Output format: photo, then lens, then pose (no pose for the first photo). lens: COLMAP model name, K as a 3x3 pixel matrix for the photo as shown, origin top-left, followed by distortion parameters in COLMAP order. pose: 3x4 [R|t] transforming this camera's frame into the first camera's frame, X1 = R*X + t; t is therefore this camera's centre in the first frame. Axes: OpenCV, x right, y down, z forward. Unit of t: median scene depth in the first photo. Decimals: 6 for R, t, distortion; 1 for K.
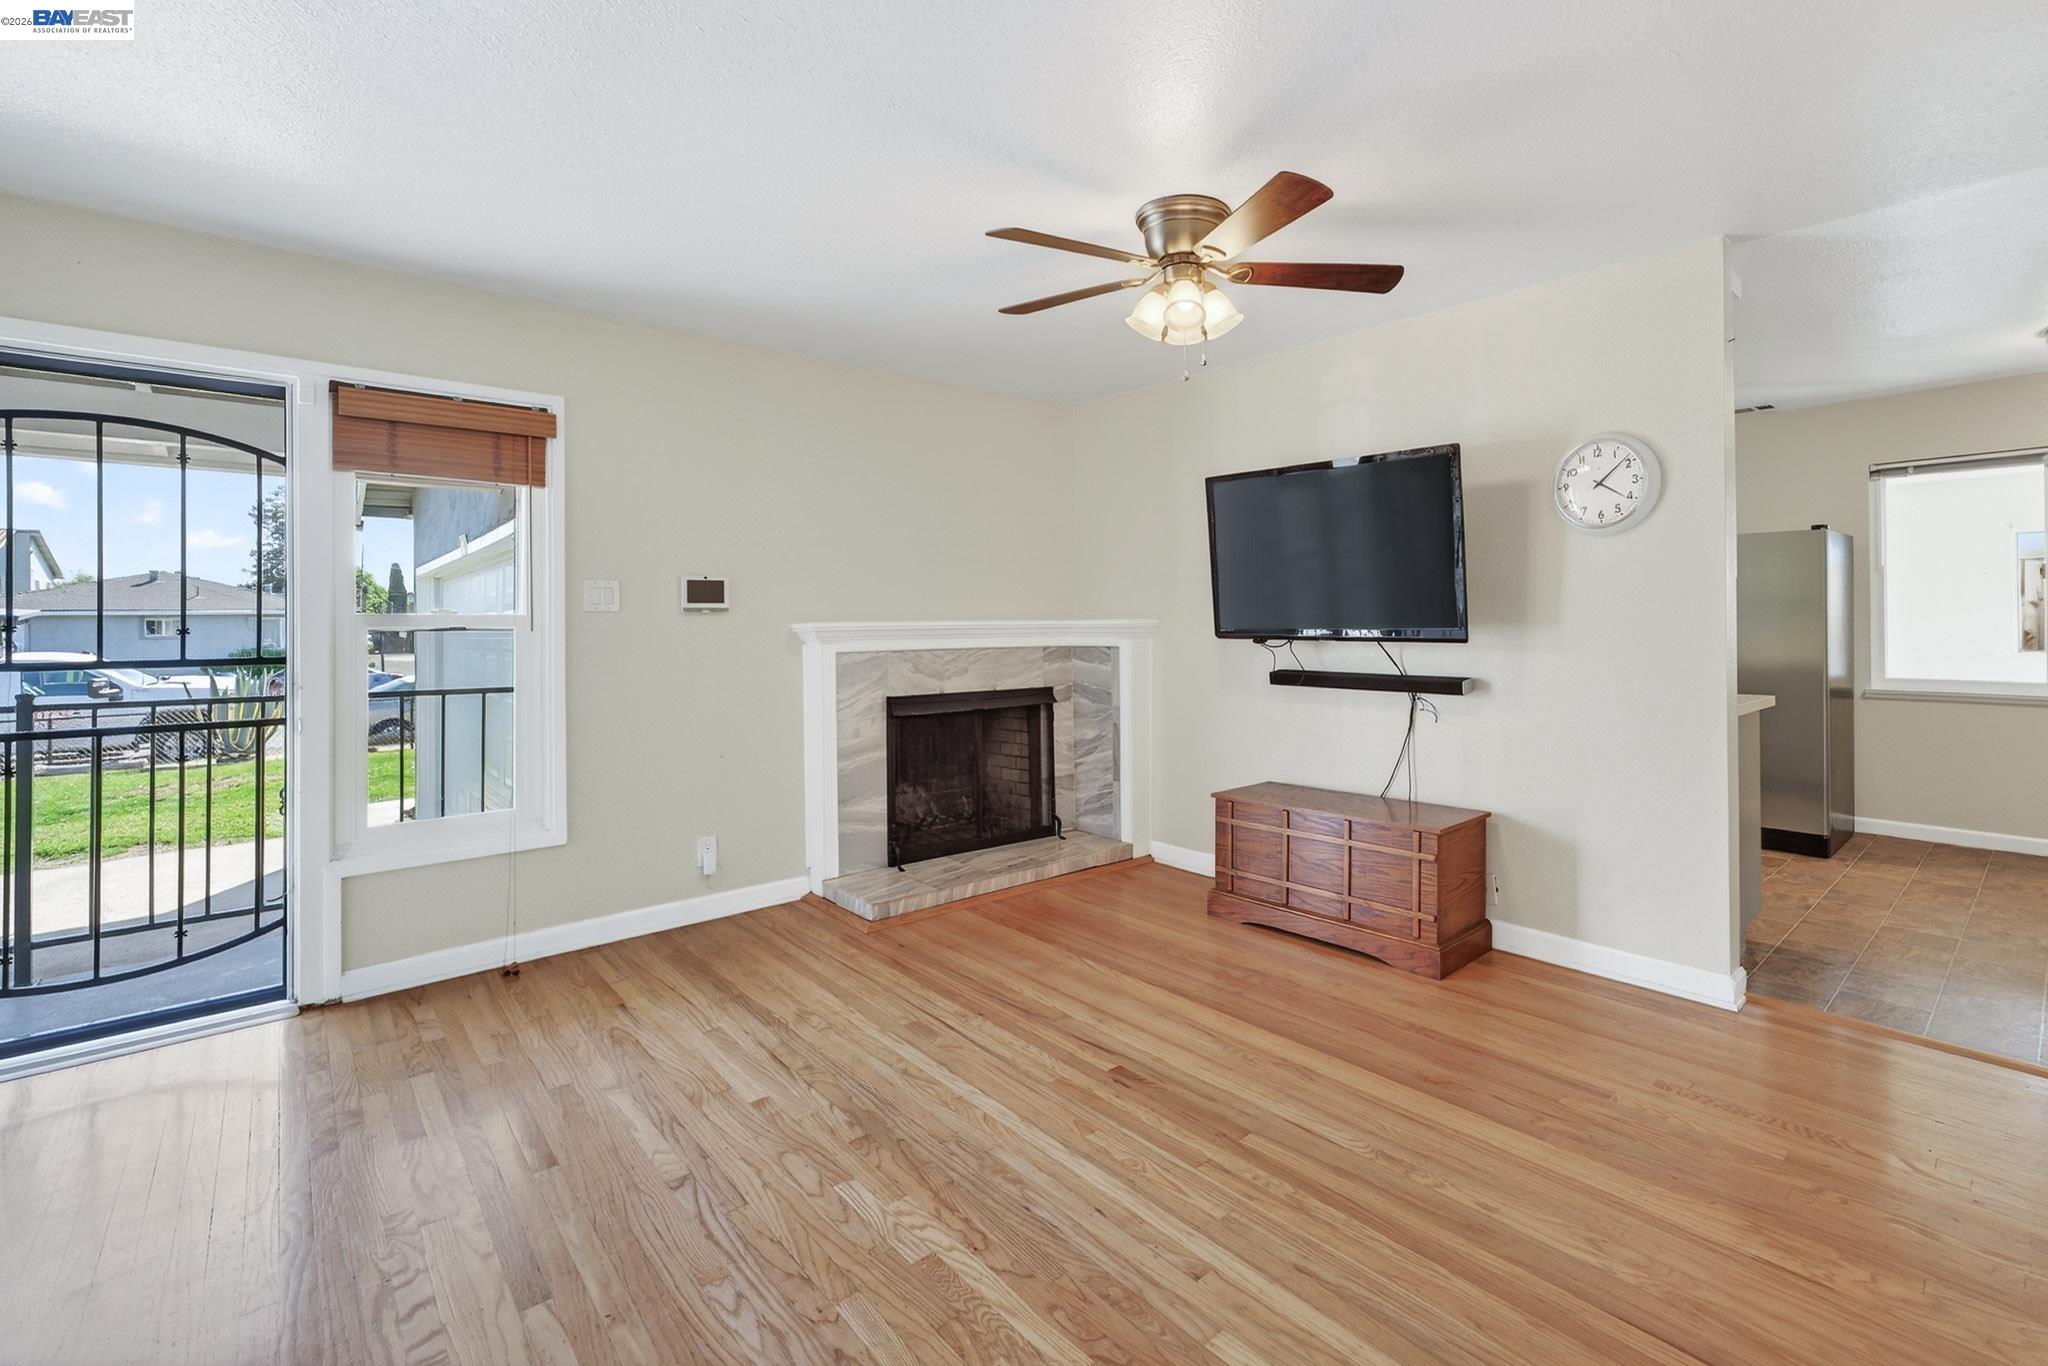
lens RADIAL K [[896.1, 0, 1115.5], [0, 896.1, 618.1], [0, 0, 1]] dist [-0.040589, 0.024632]
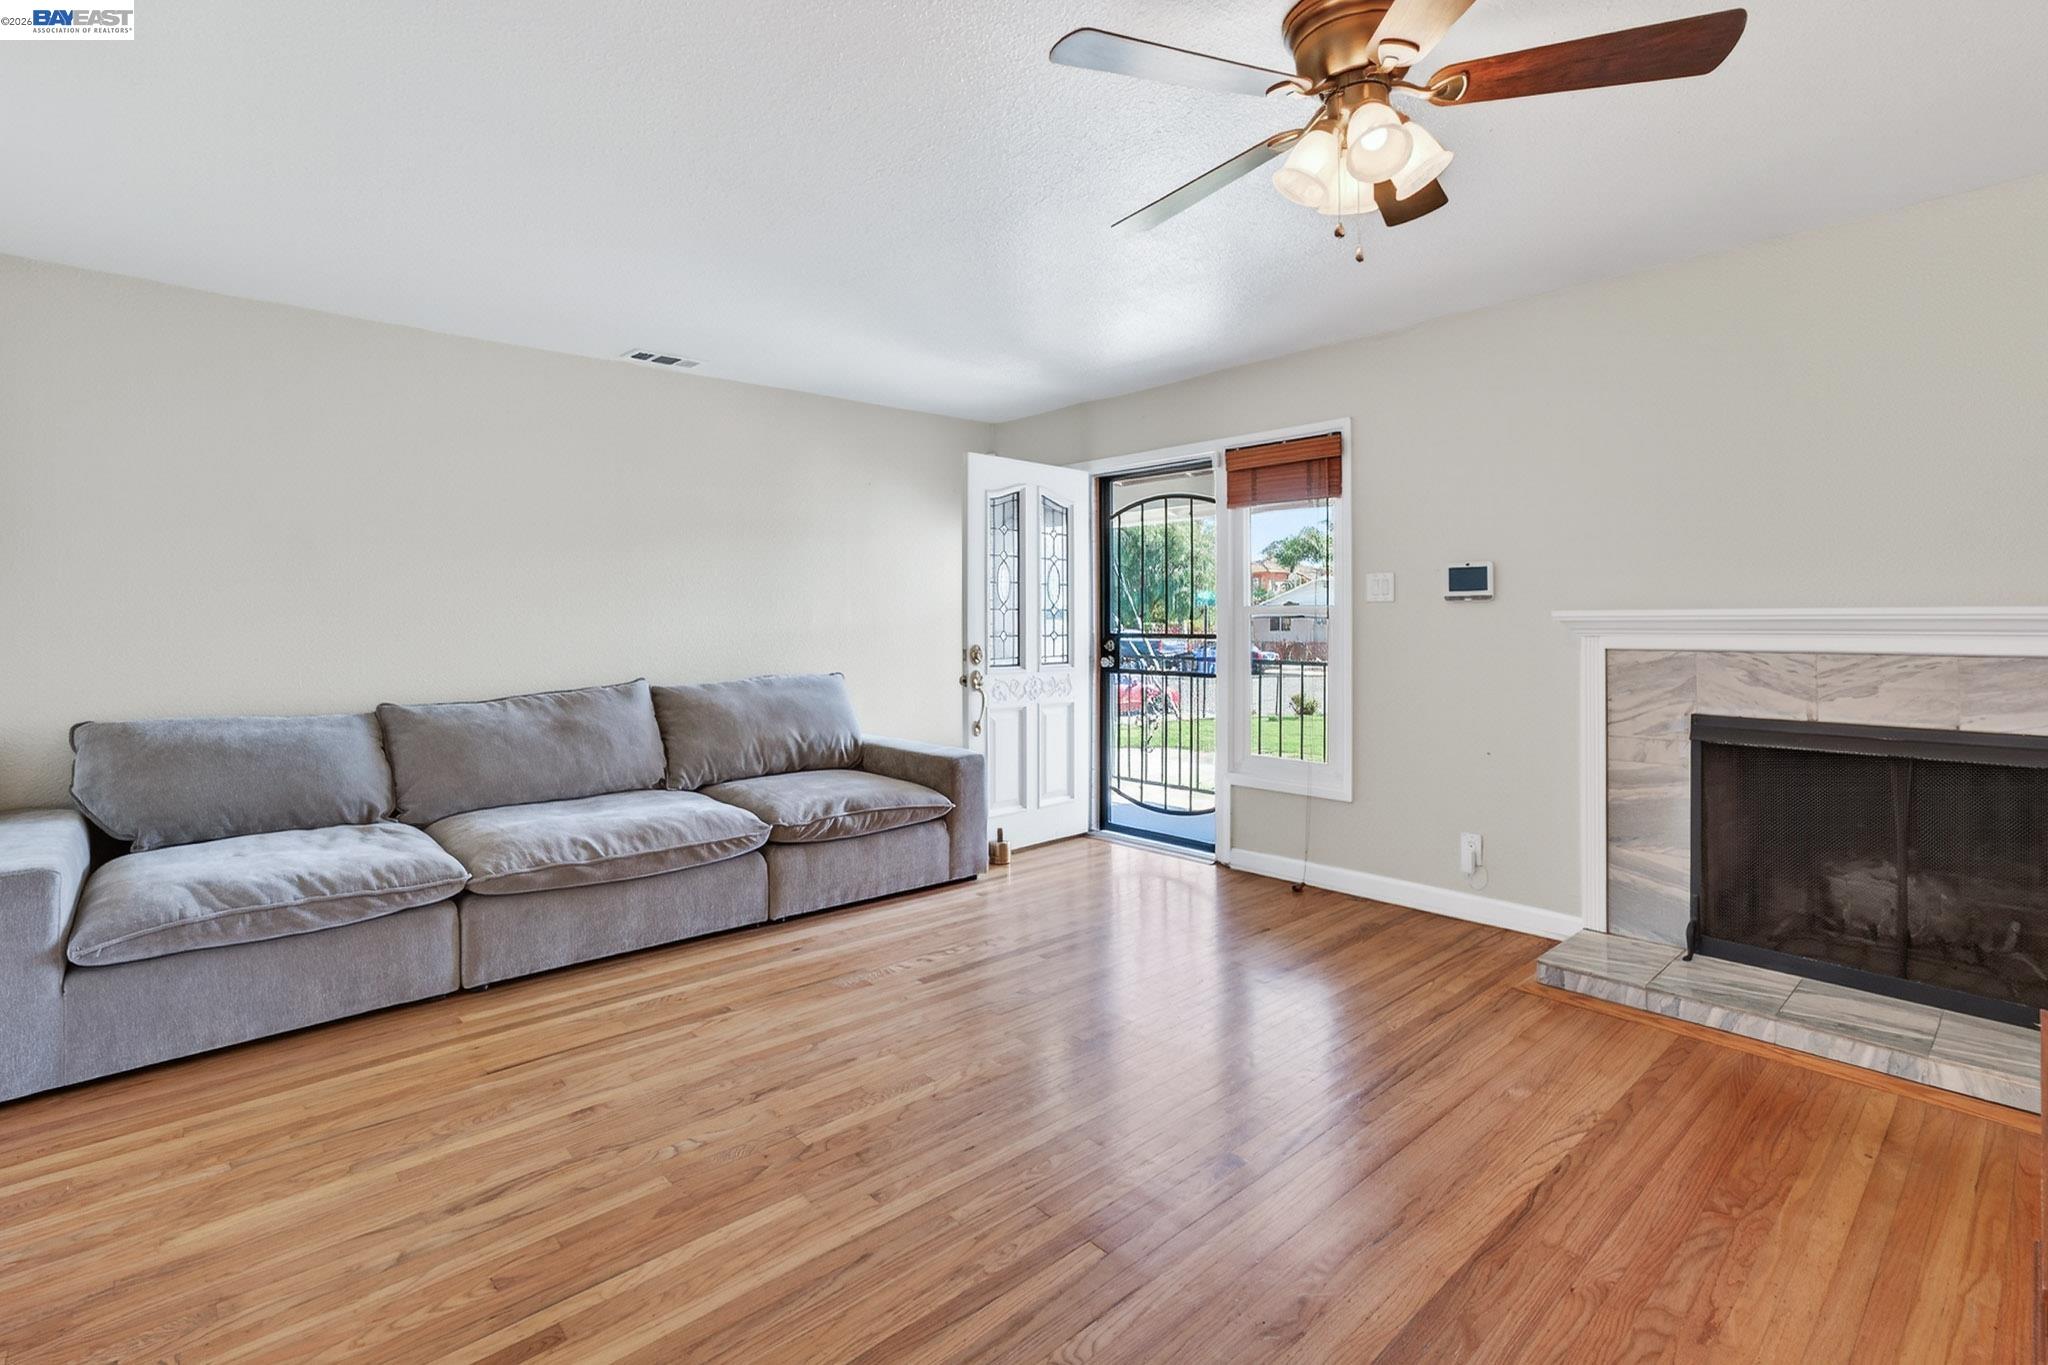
lens RADIAL K [[944.1, 0, 1024.0], [0, 944.1, 627.2], [0, 0, 1]] dist [-0.003431, 0.000061]
pose [[-0.013078, 0.016891, -0.999772, 0.704300], [0.011752, 0.999791, 0.016737, -0.000405], [0.999845, -0.011531, -0.013274, 0.665742]]
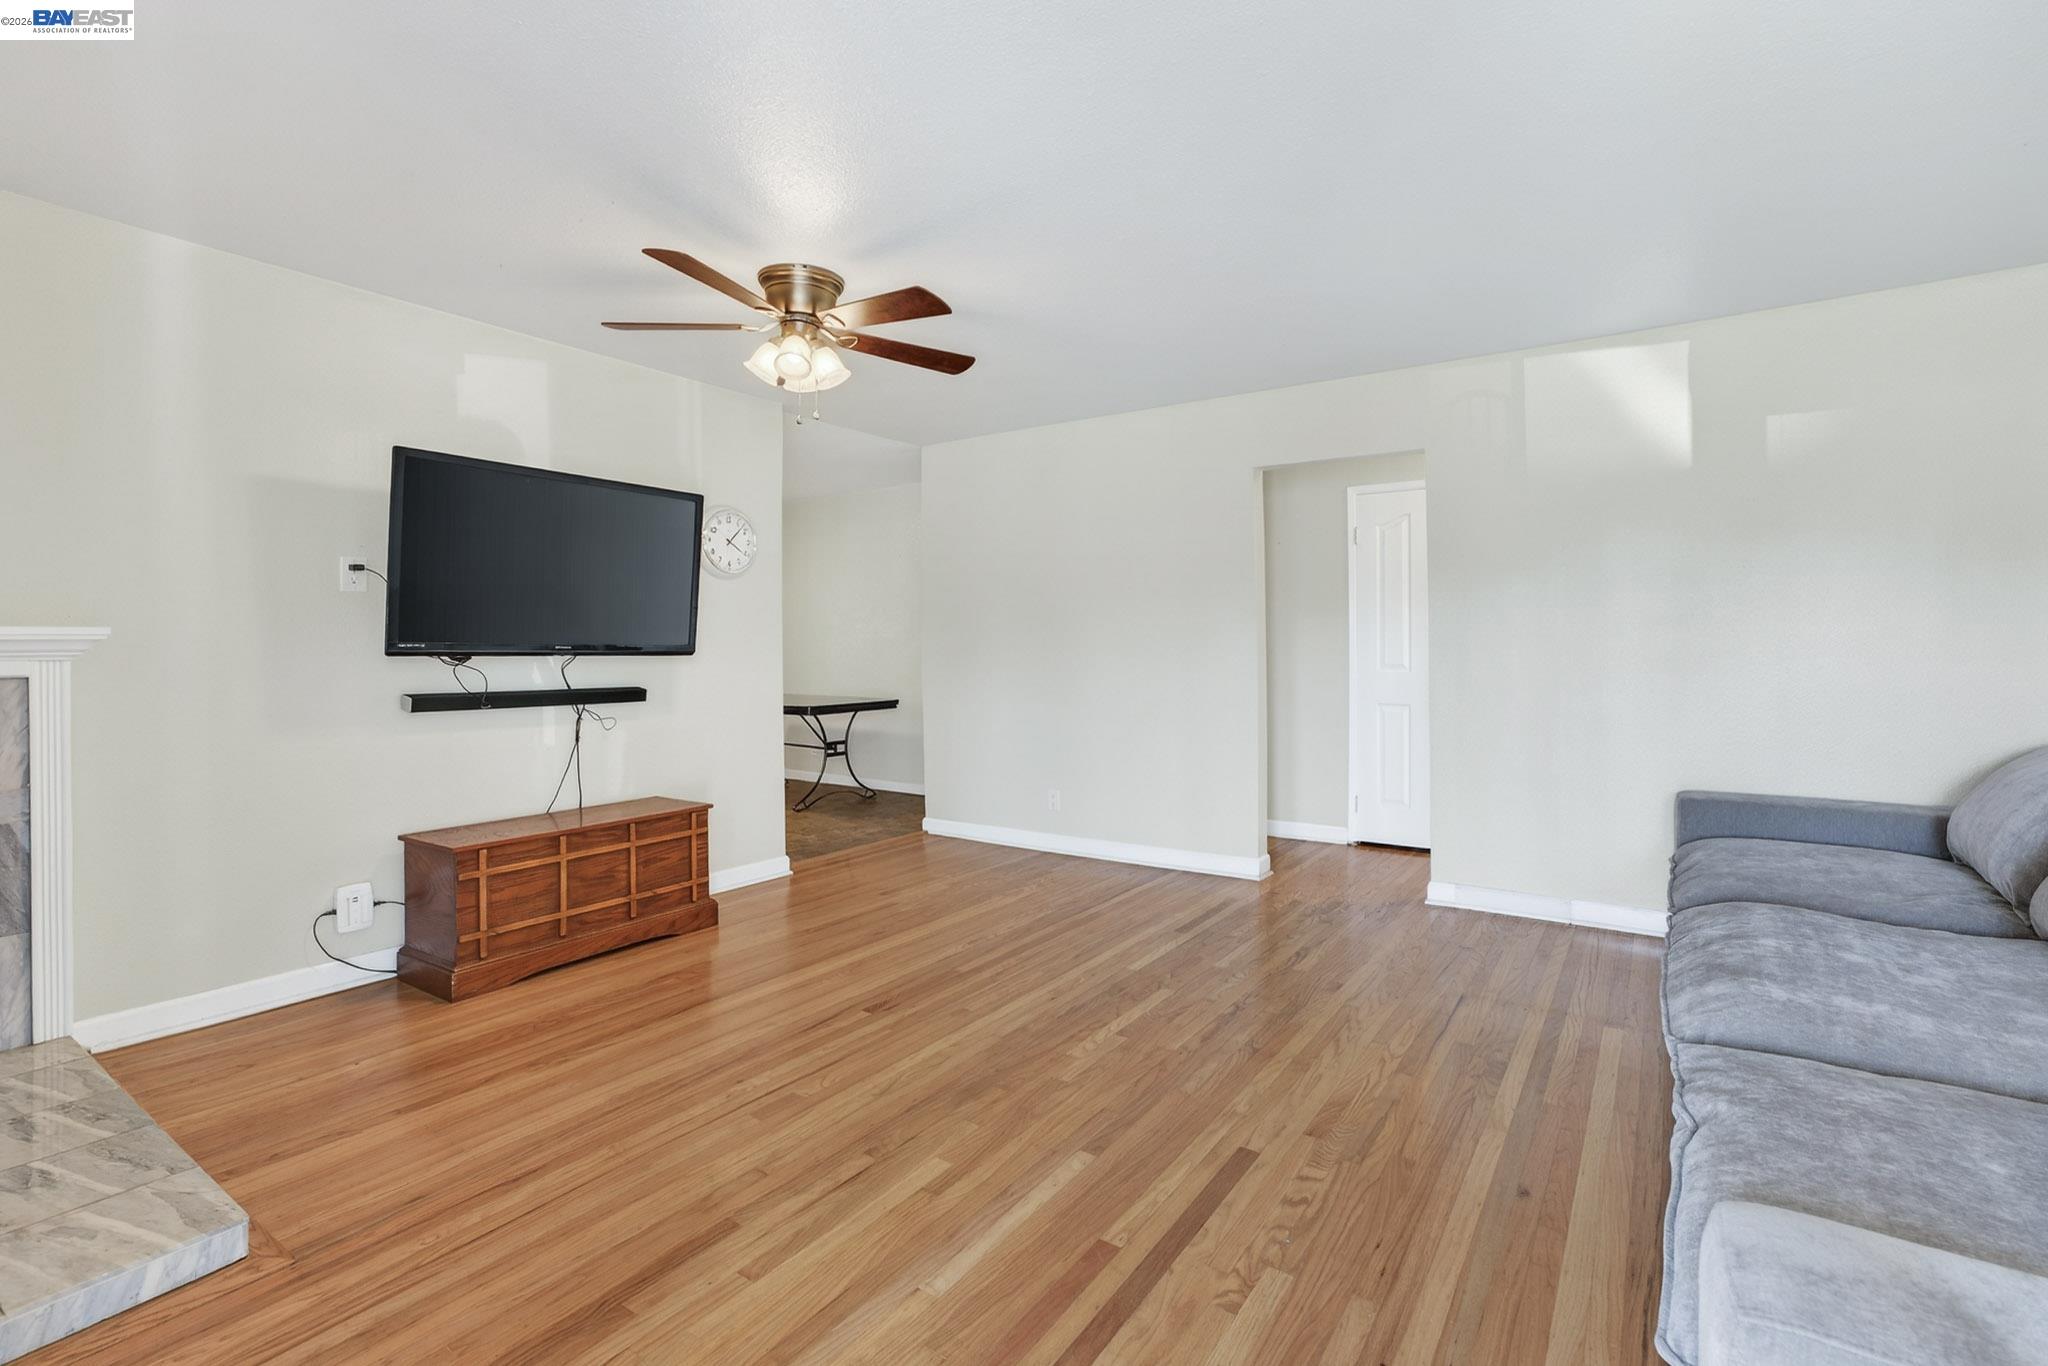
lens RADIAL K [[944.1, 0, 1024.0], [0, 944.1, 627.7], [0, 0, 1]] dist [-0.003431, 0.000061]
pose [[-0.196051, 0.025506, 0.980262, -1.044496], [-0.000664, 0.999658, -0.026143, 0.025520], [-0.980594, -0.005776, -0.195967, 0.851333]]
